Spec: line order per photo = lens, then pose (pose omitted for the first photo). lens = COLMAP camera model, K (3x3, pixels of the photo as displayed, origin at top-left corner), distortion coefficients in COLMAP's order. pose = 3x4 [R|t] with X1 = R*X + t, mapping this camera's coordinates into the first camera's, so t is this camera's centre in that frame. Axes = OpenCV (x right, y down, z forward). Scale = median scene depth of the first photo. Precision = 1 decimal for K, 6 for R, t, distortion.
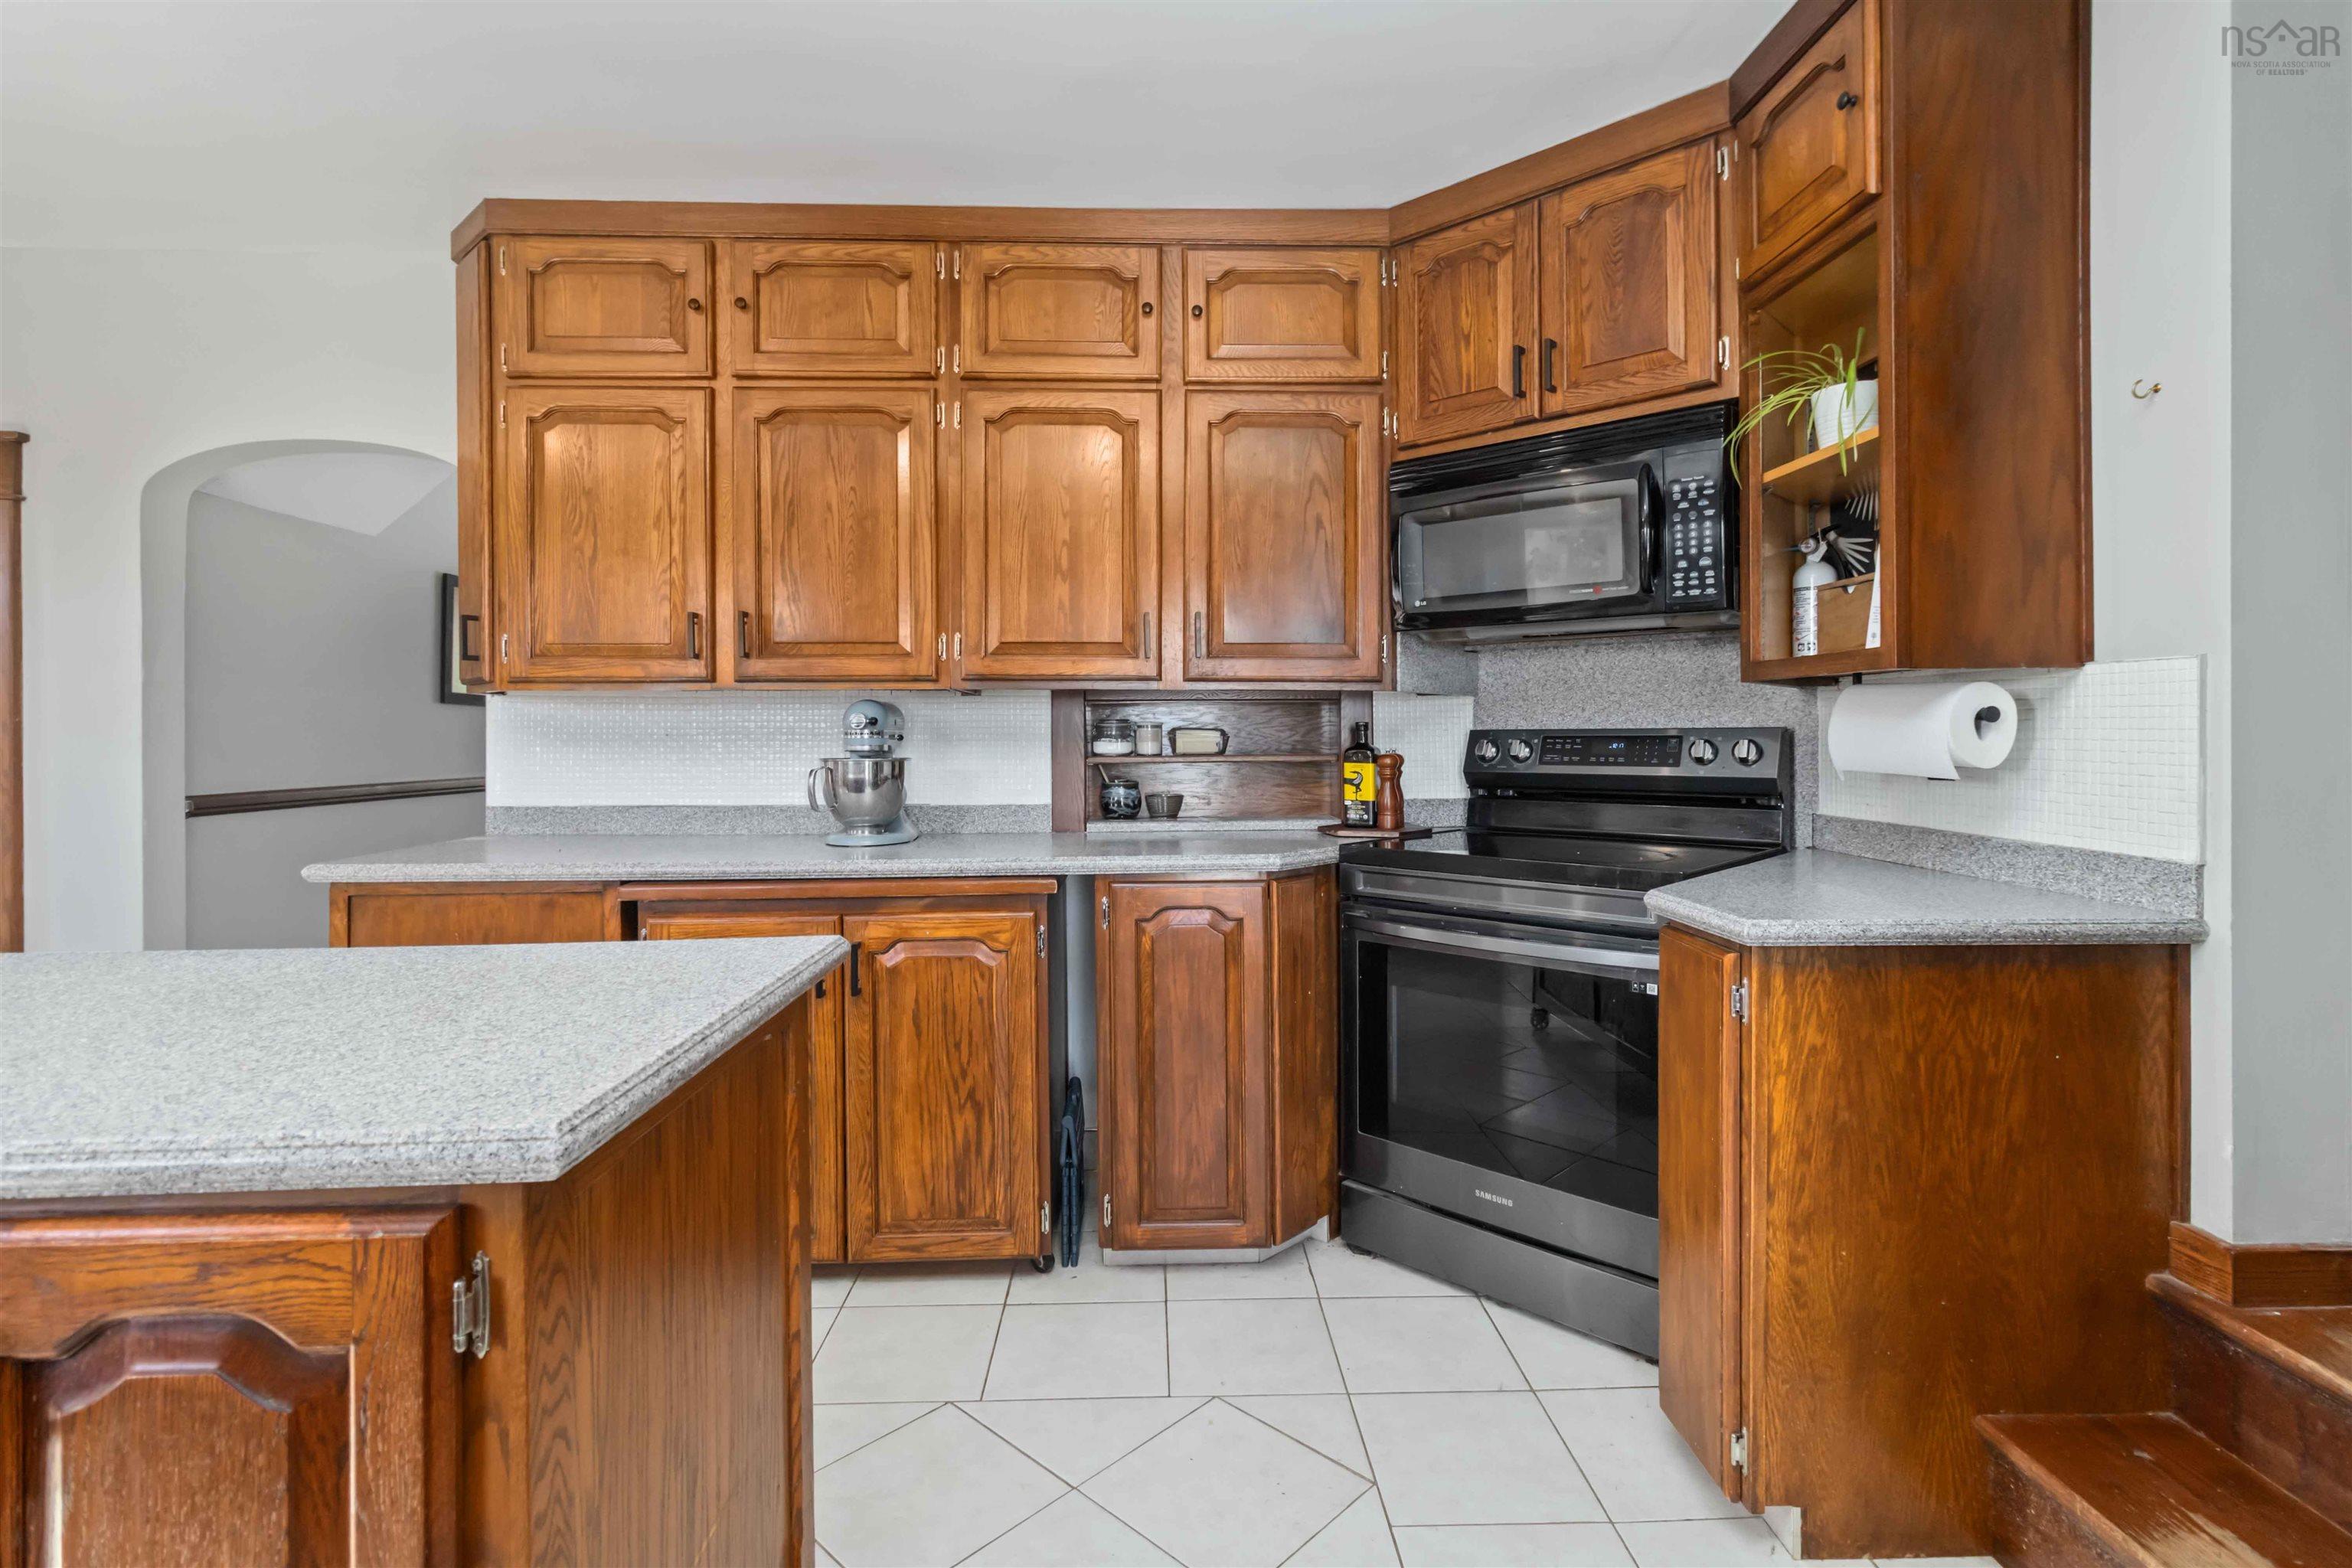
lens RADIAL K [[1096.0, 0, 1182.1], [0, 1096.0, 733.8], [0, 0, 1]] dist [0.003386, -0.002181]
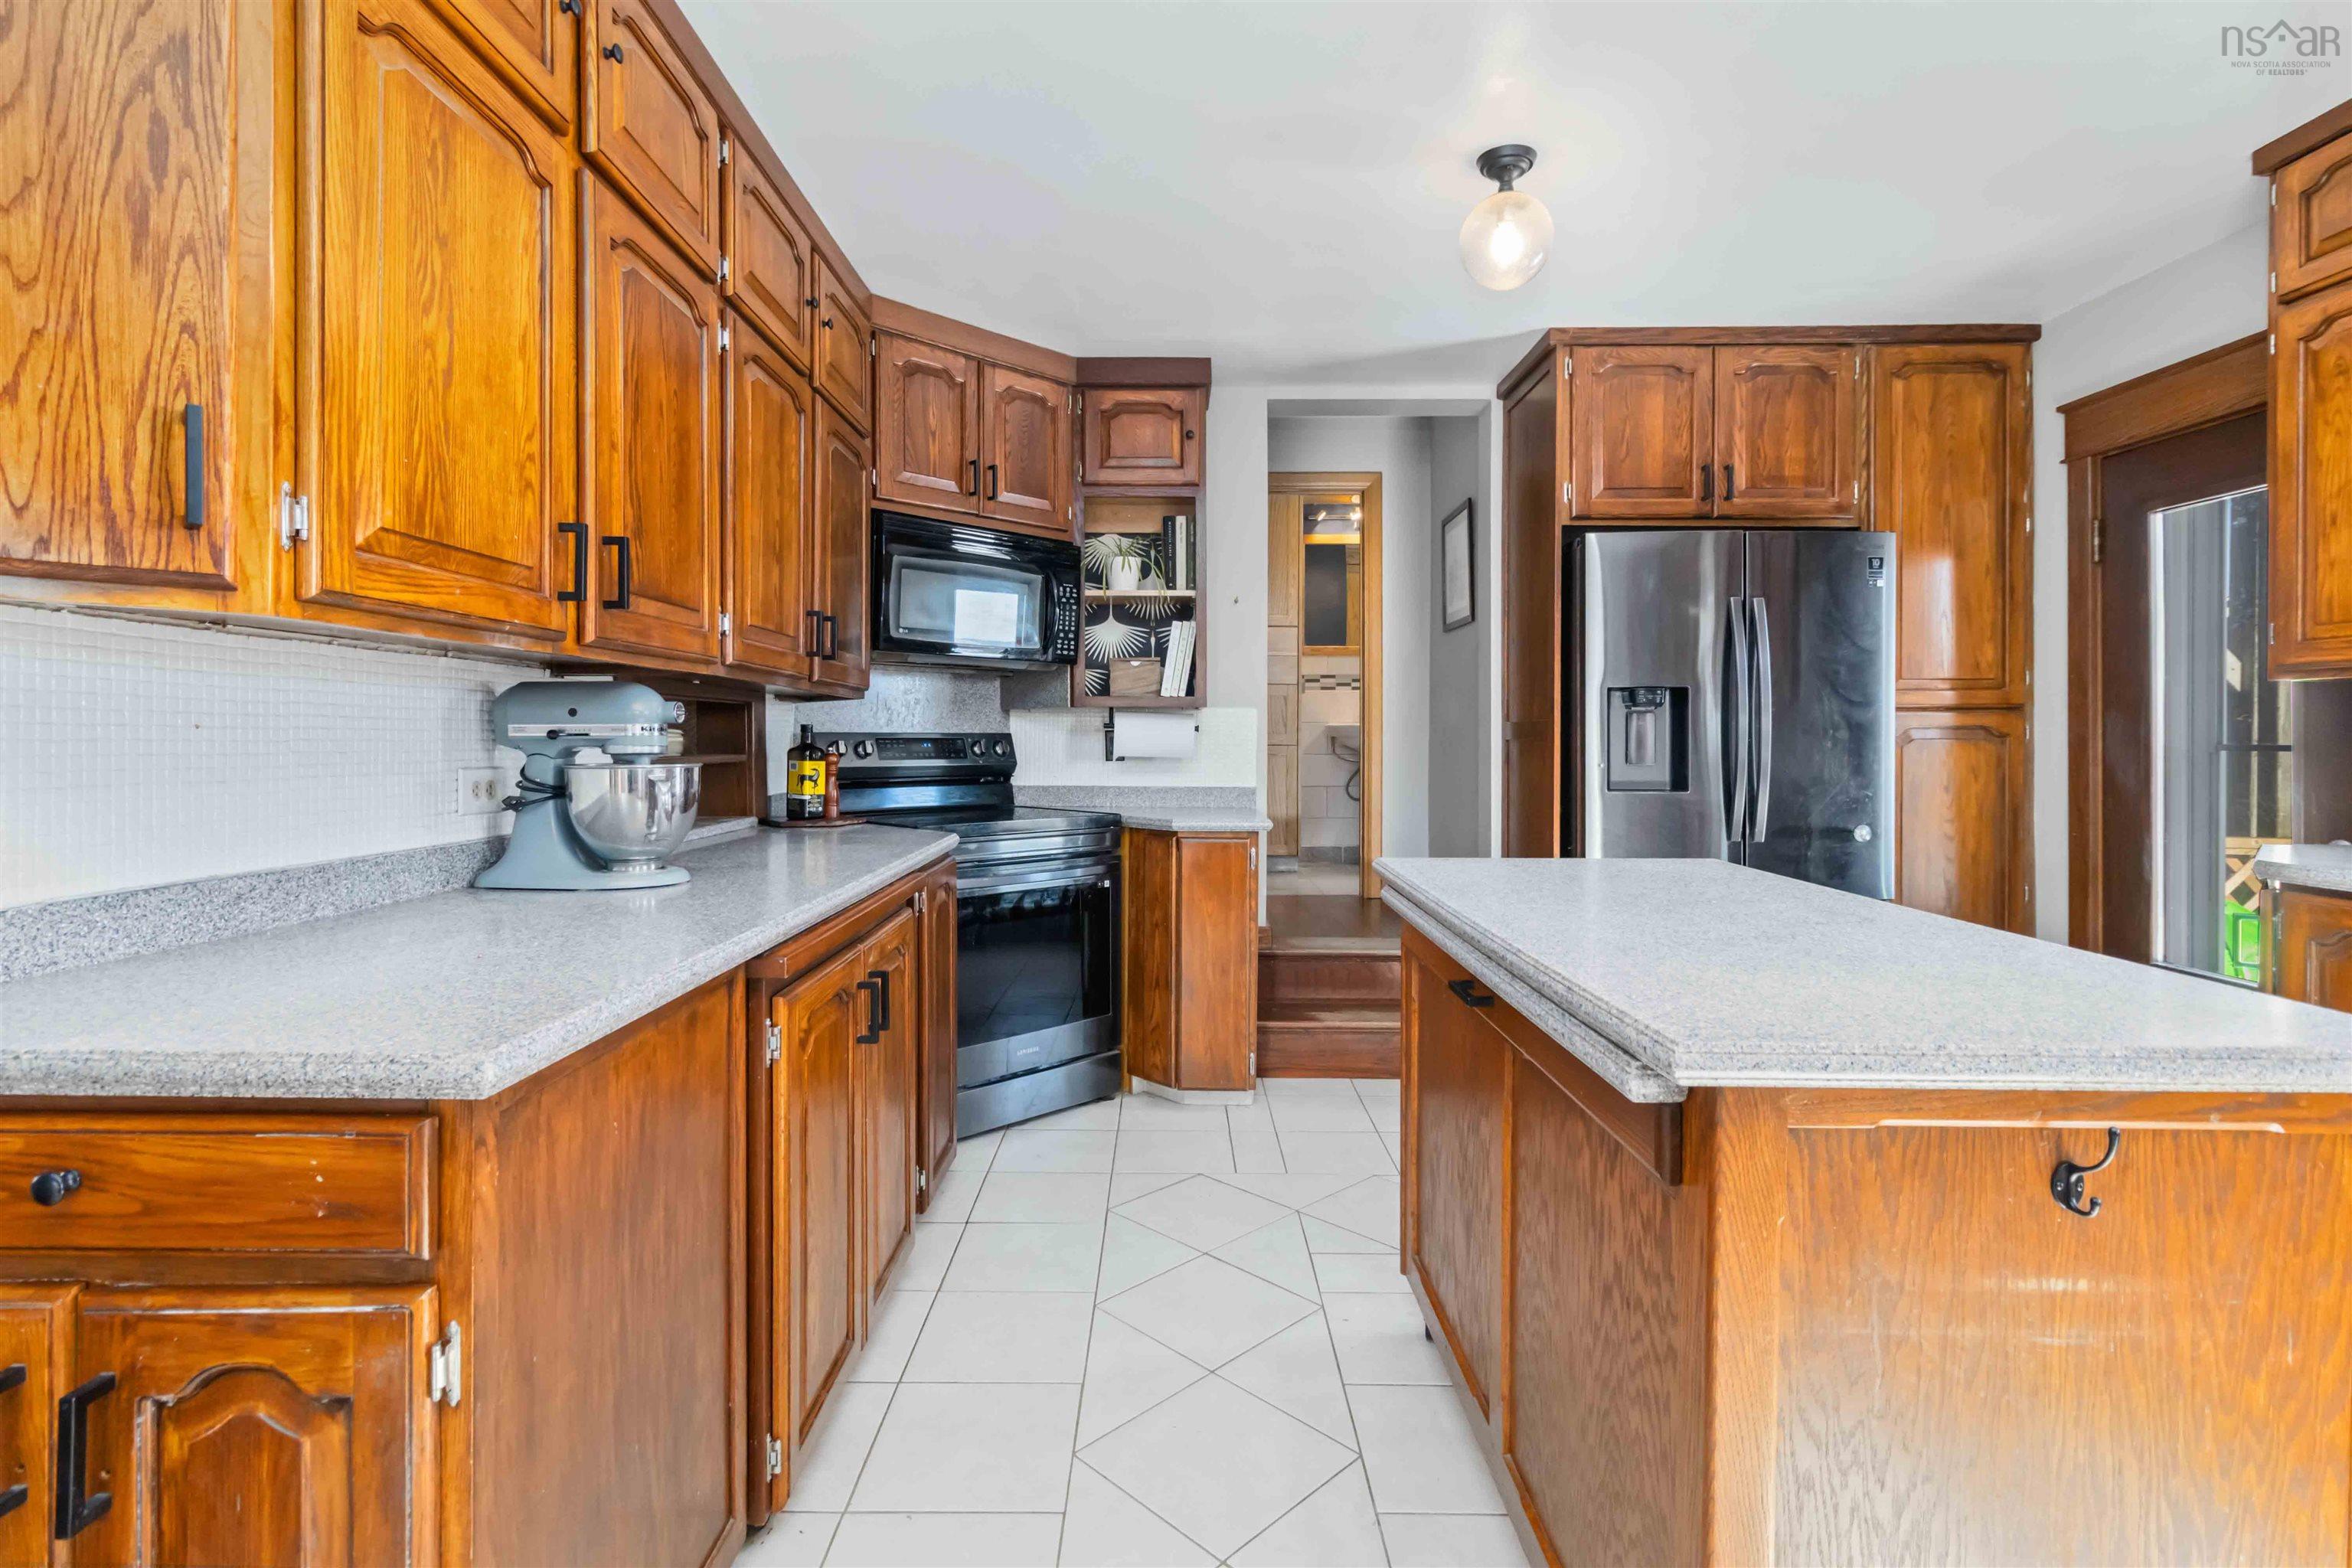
lens RADIAL K [[1096.0, 0, 1159.2], [0, 1096.0, 749.7], [0, 0, 1]] dist [0.003386, -0.002181]
pose [[0.054640, -0.005423, 0.998491, -1.023235], [-0.001664, 0.999983, 0.005522, 0.008835], [-0.998505, -0.001963, 0.054630, 0.646893]]
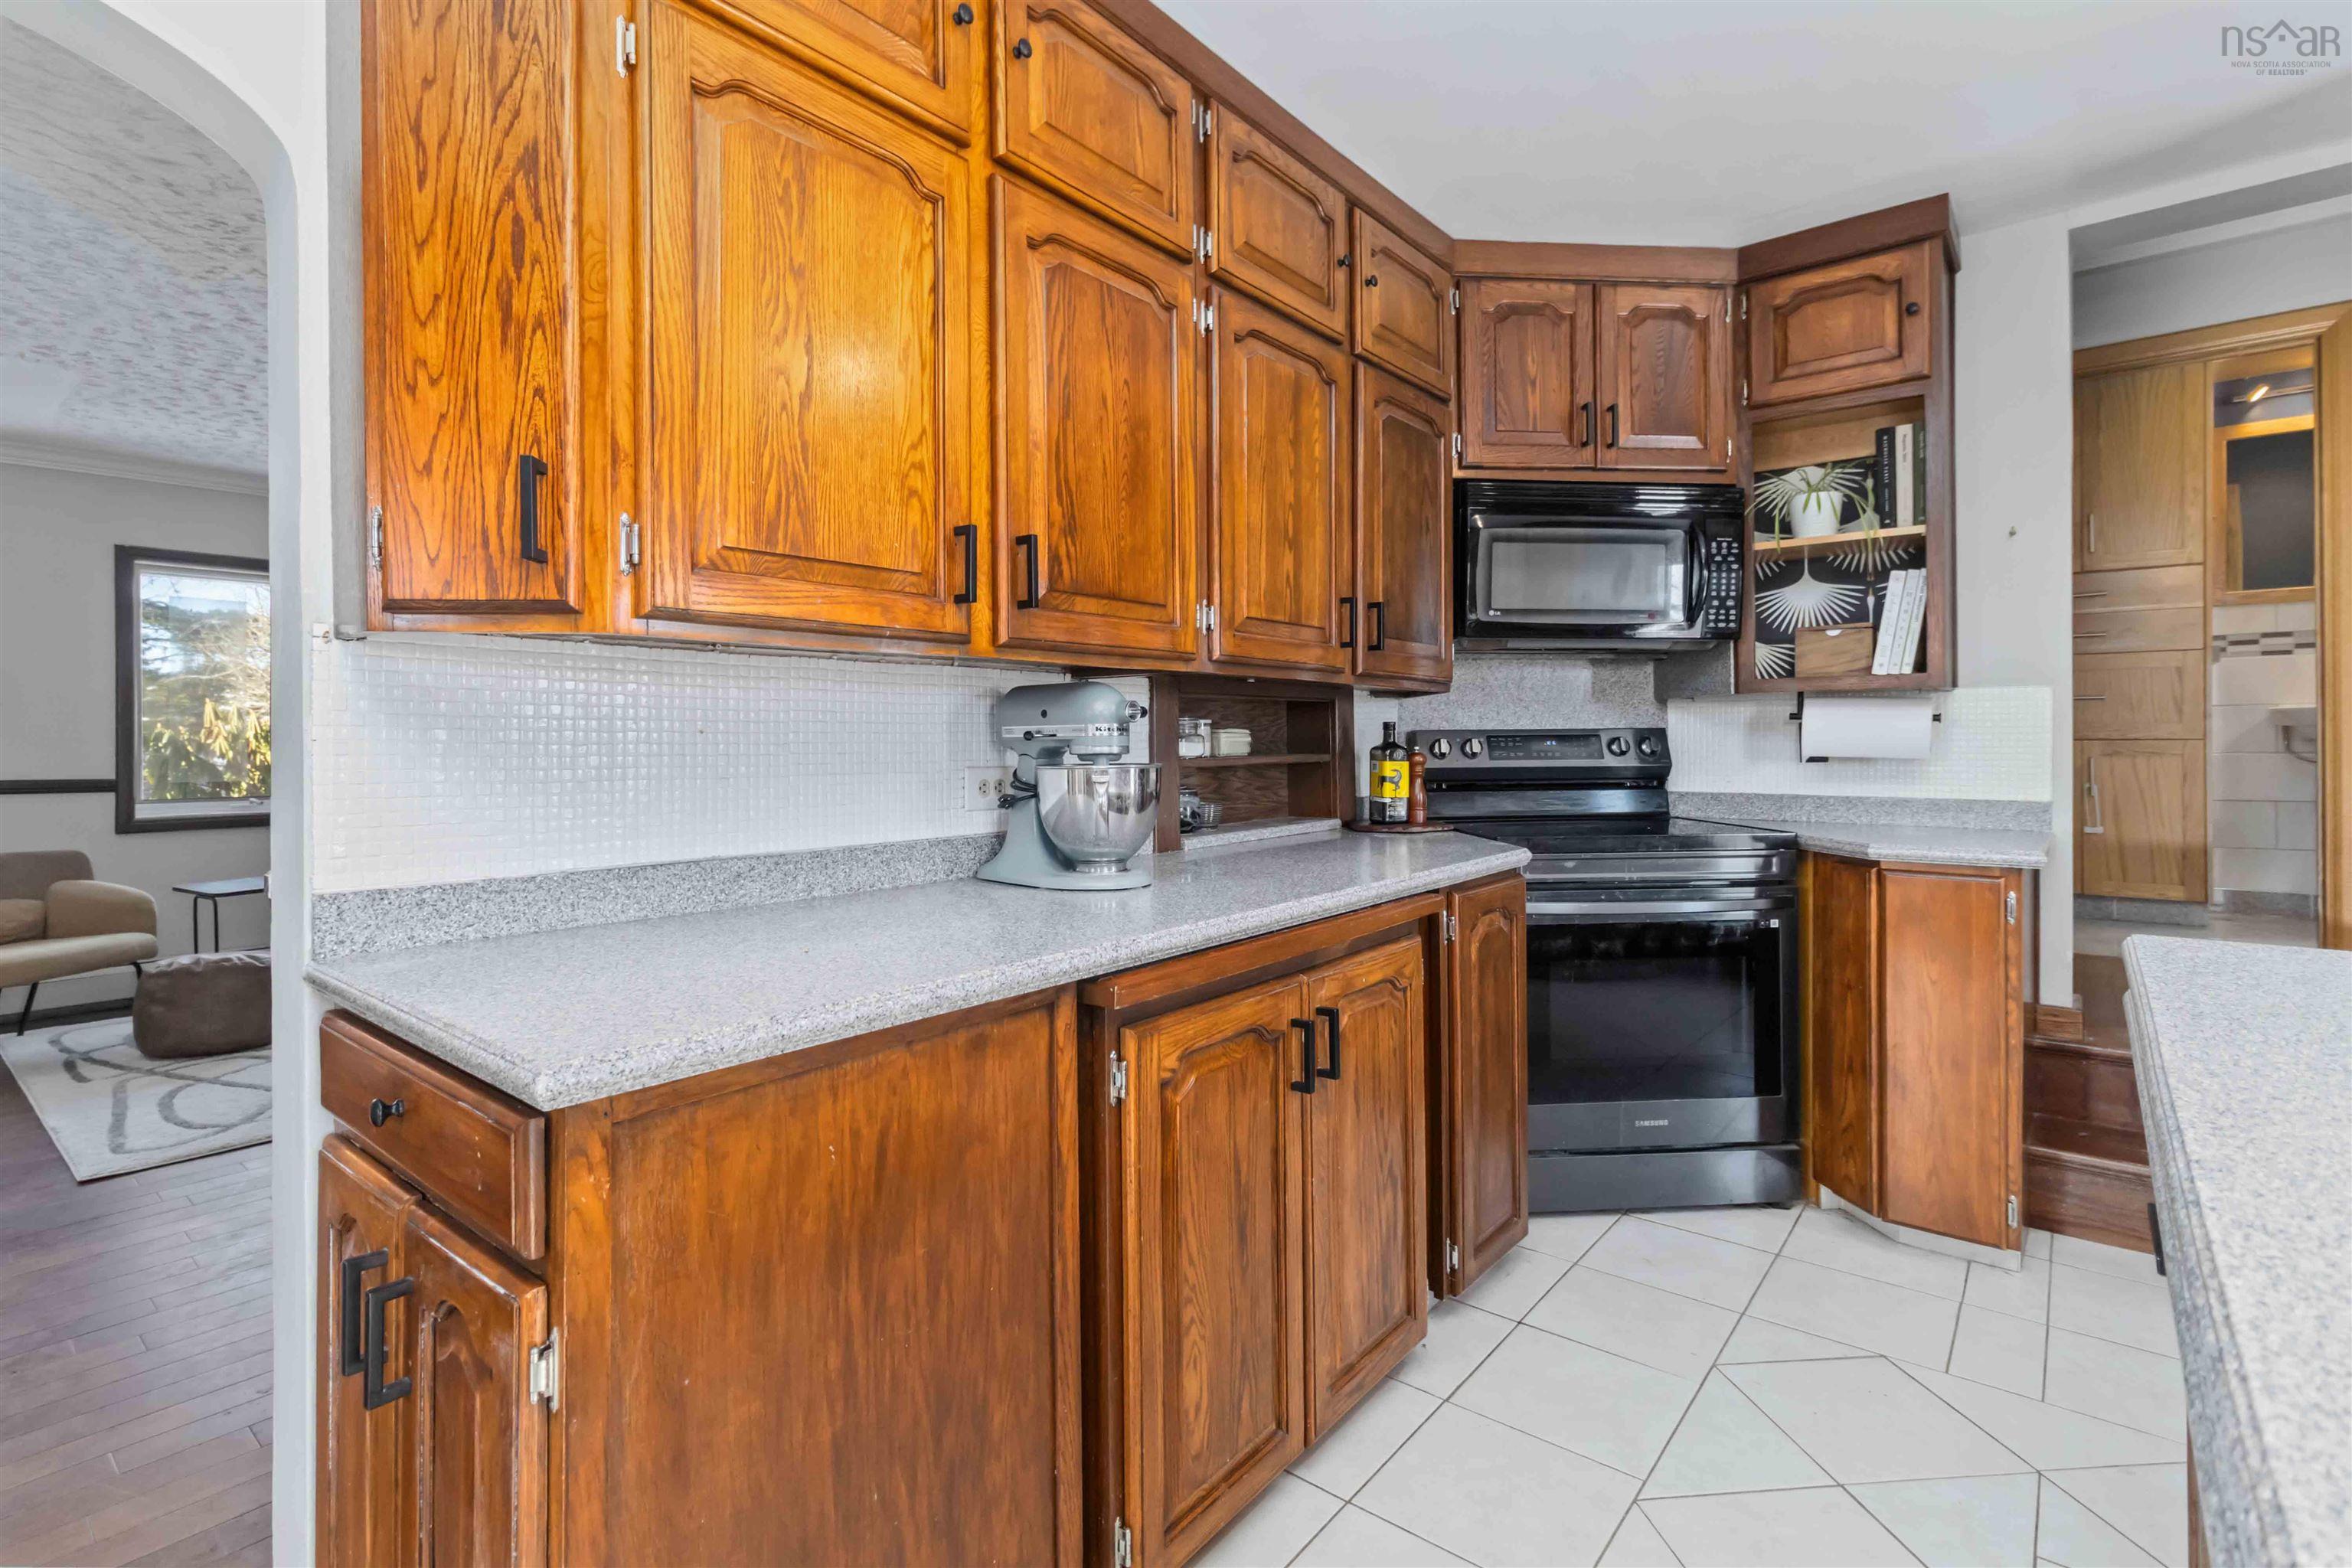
lens RADIAL K [[1096.0, 0, 1175.1], [0, 1096.0, 742.3], [0, 0, 1]] dist [0.003386, -0.002181]
pose [[0.667540, -0.002631, 0.744569, -0.815139], [0.005299, 0.999985, -0.001217, 0.009548], [-0.744555, 0.004758, 0.667544, 0.511917]]
